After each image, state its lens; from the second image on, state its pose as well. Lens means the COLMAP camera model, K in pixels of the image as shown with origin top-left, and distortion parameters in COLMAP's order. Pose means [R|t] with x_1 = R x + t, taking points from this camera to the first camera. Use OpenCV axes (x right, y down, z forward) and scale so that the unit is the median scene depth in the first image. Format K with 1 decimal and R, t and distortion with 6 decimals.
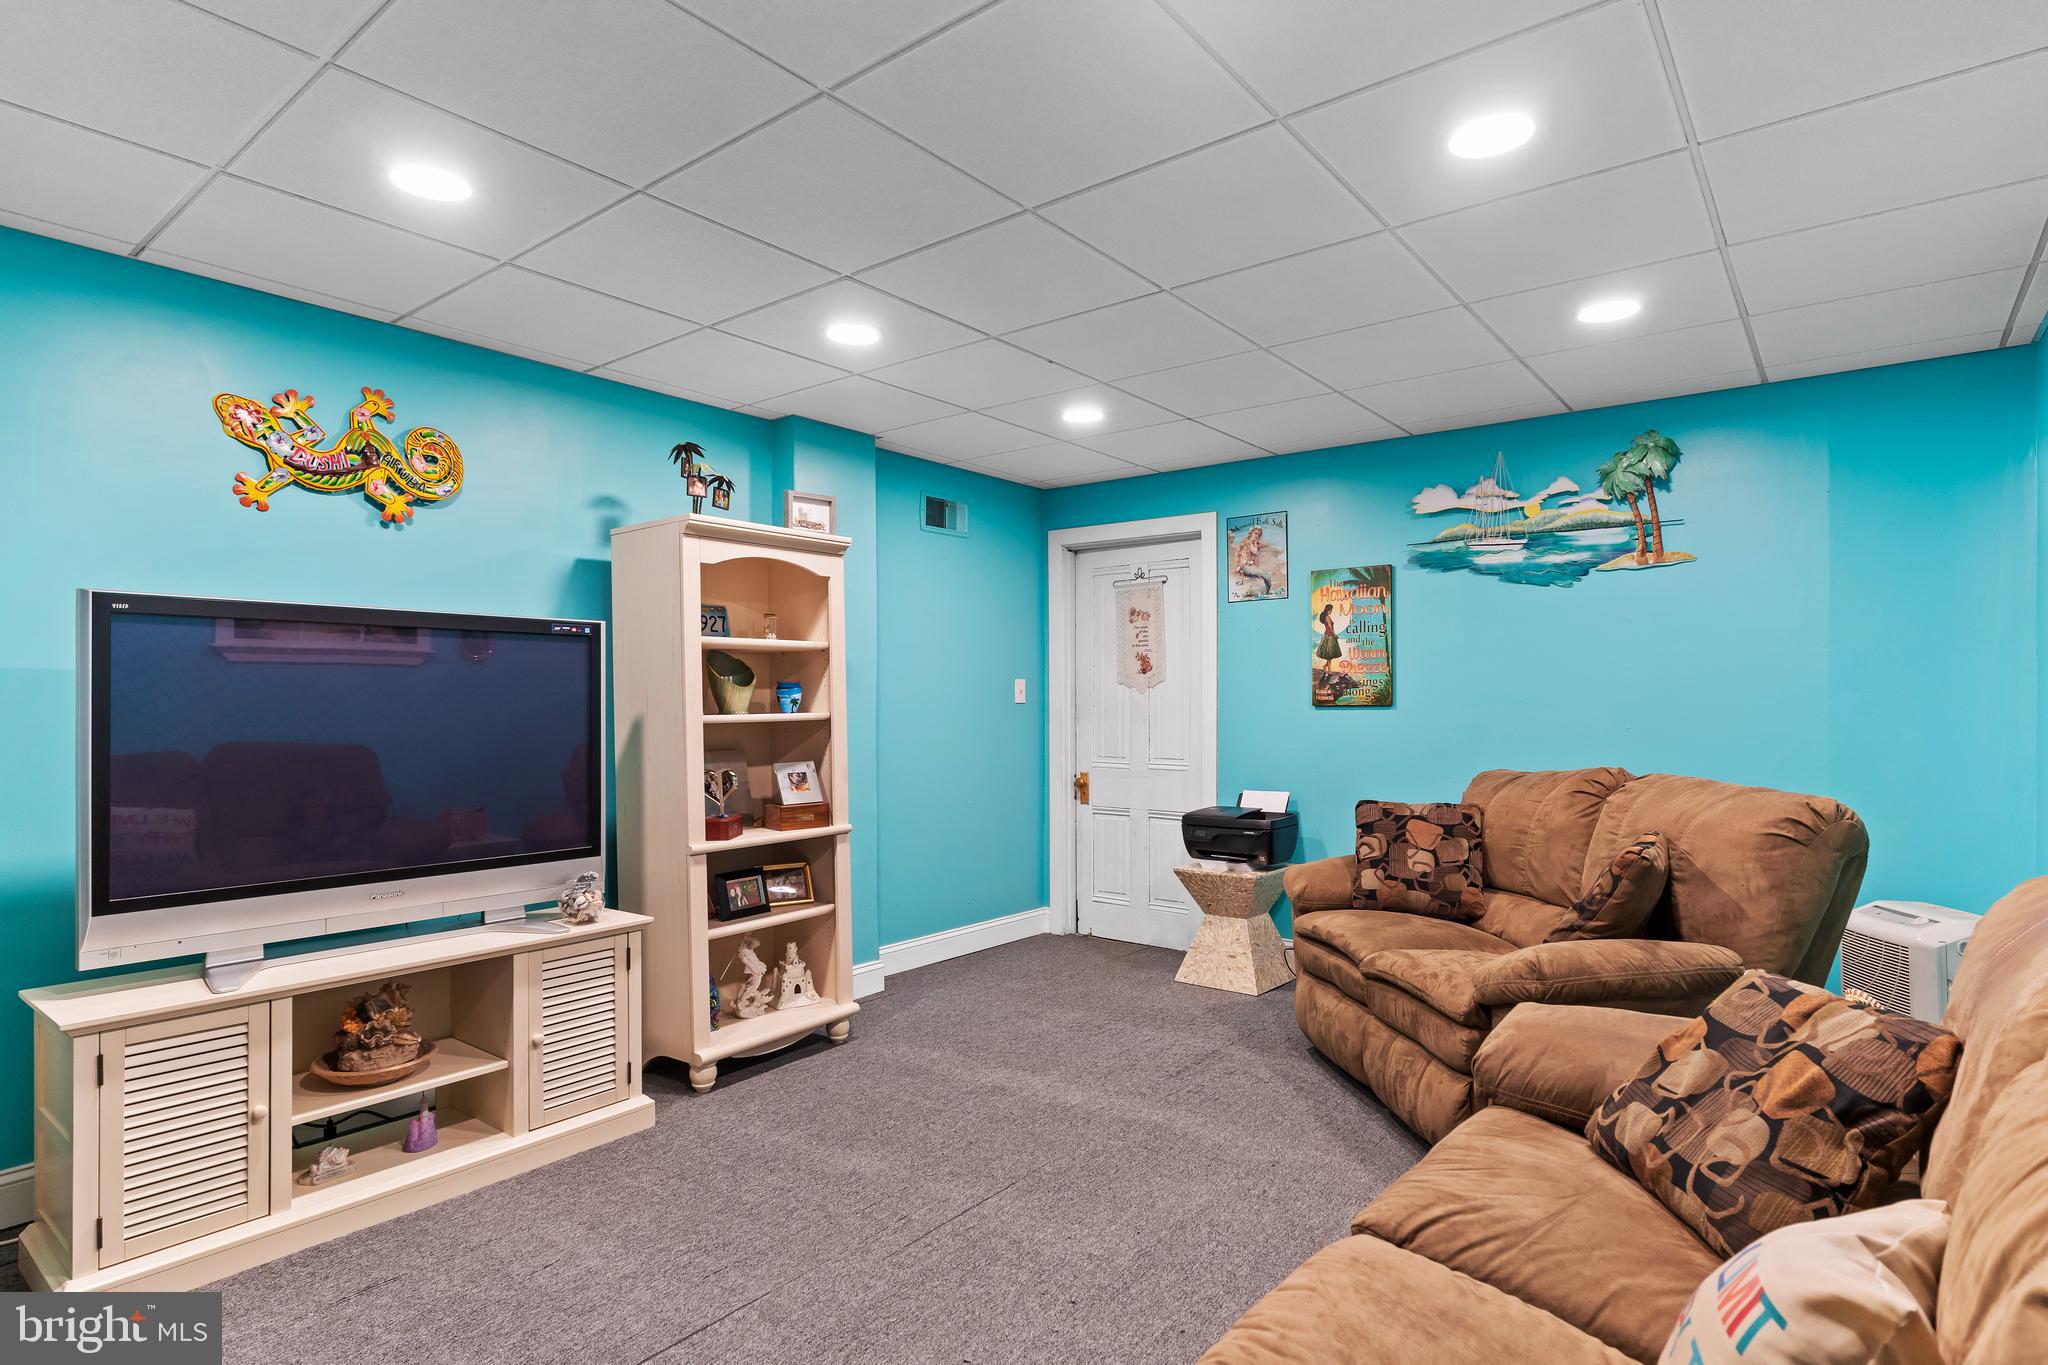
lens RADIAL K [[1046.2, 0, 1015.5], [0, 1046.2, 688.9], [0, 0, 1]] dist [-0.006056, 0.000060]
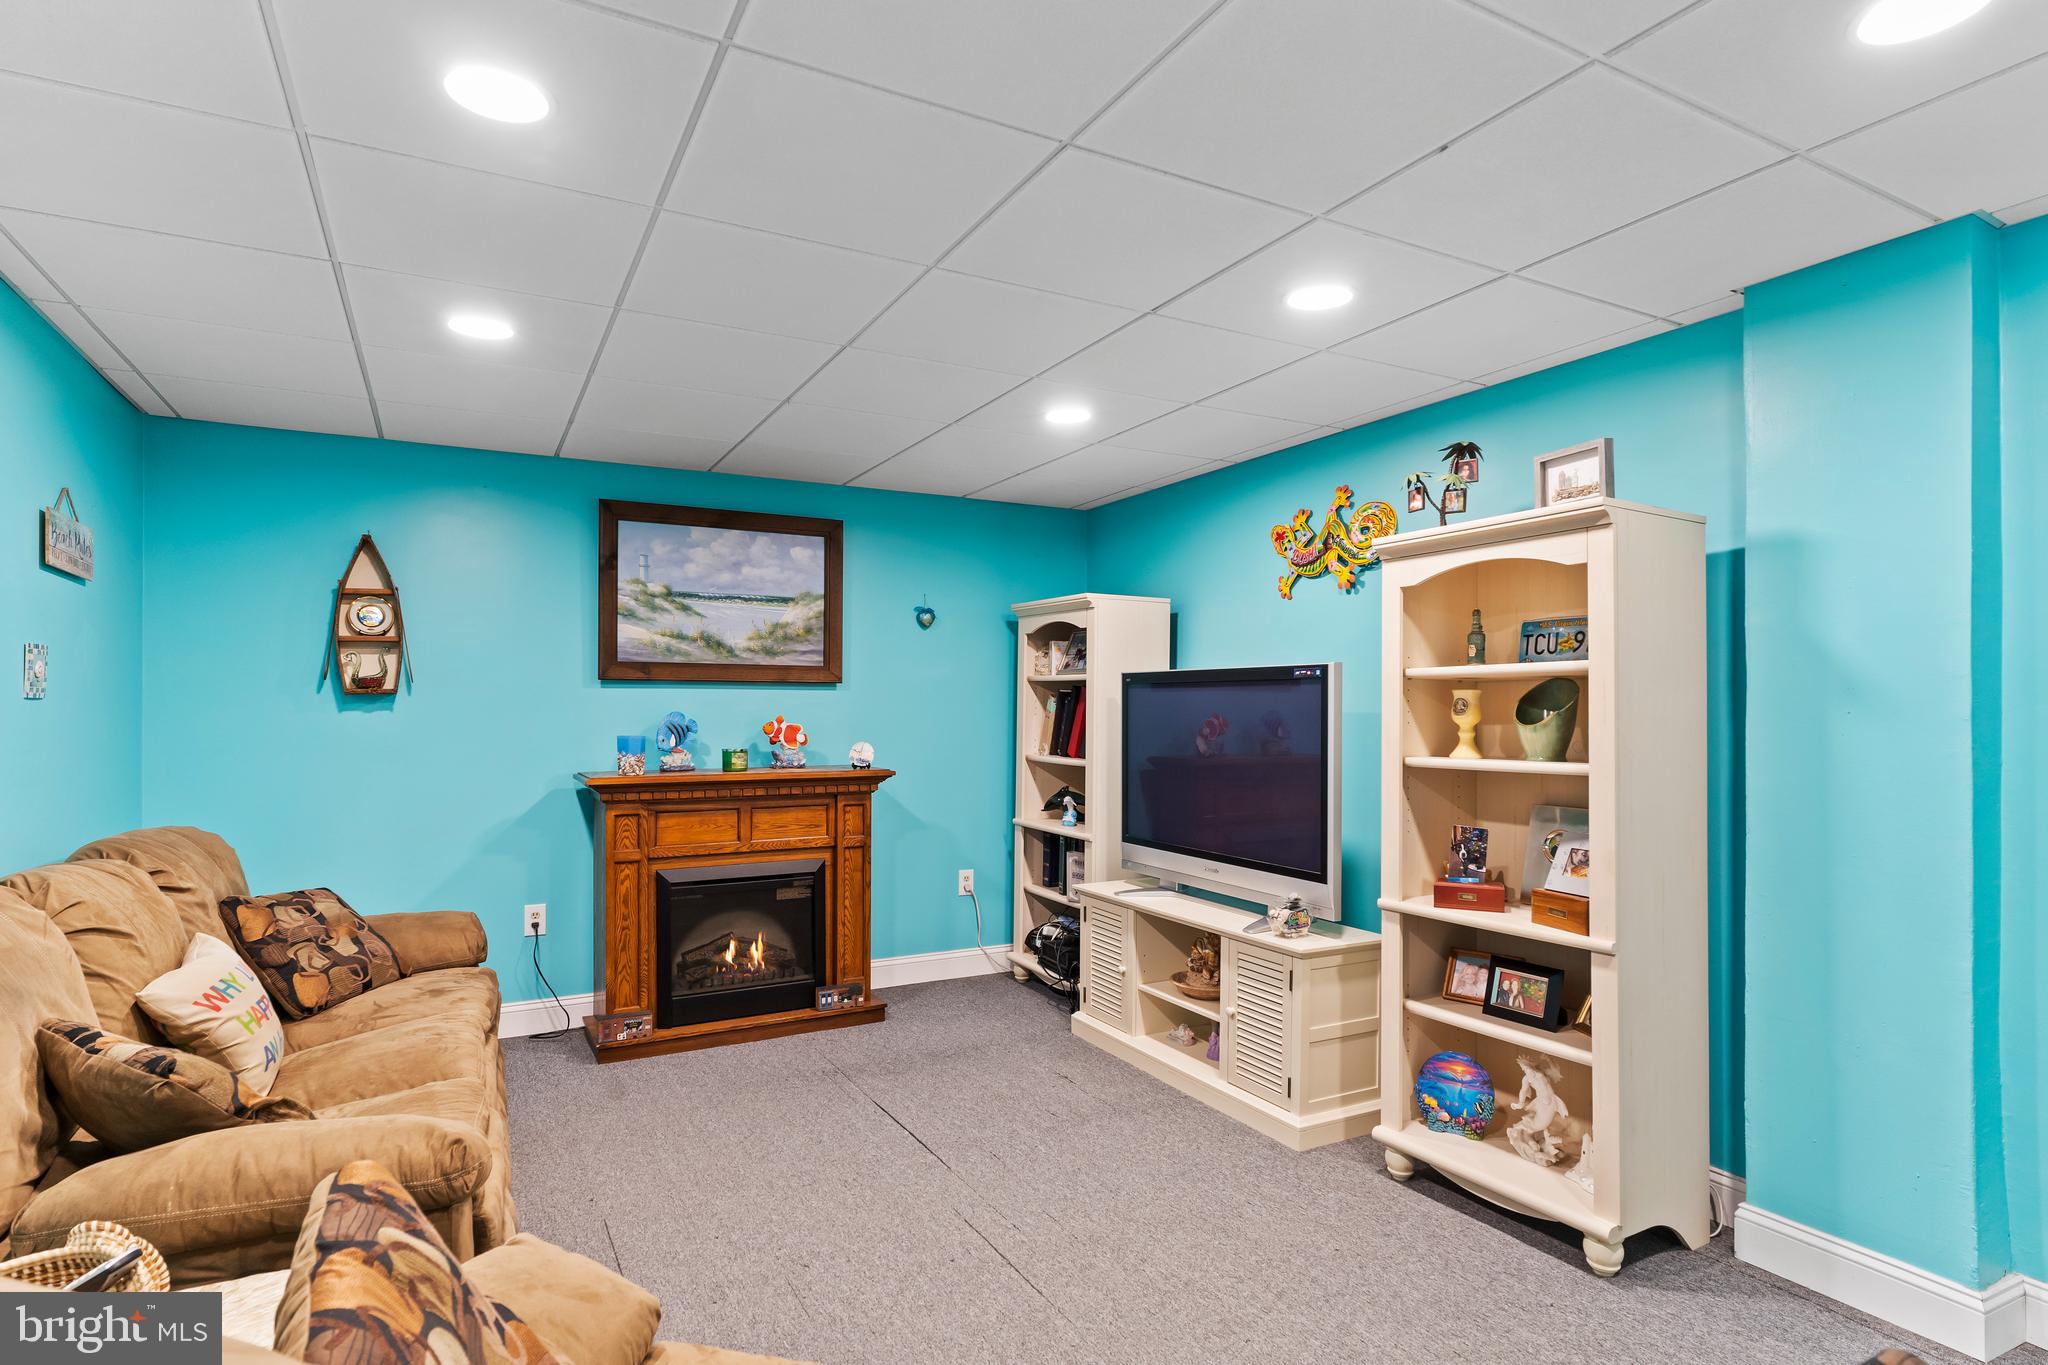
lens RADIAL K [[1046.2, 0, 1015.5], [0, 1046.2, 688.9], [0, 0, 1]] dist [-0.006056, 0.000060]
pose [[-0.385511, -0.015976, -0.922565, 0.654943], [0.007765, 0.999759, -0.020558, -0.017560], [0.922670, -0.015089, -0.385294, 1.042673]]
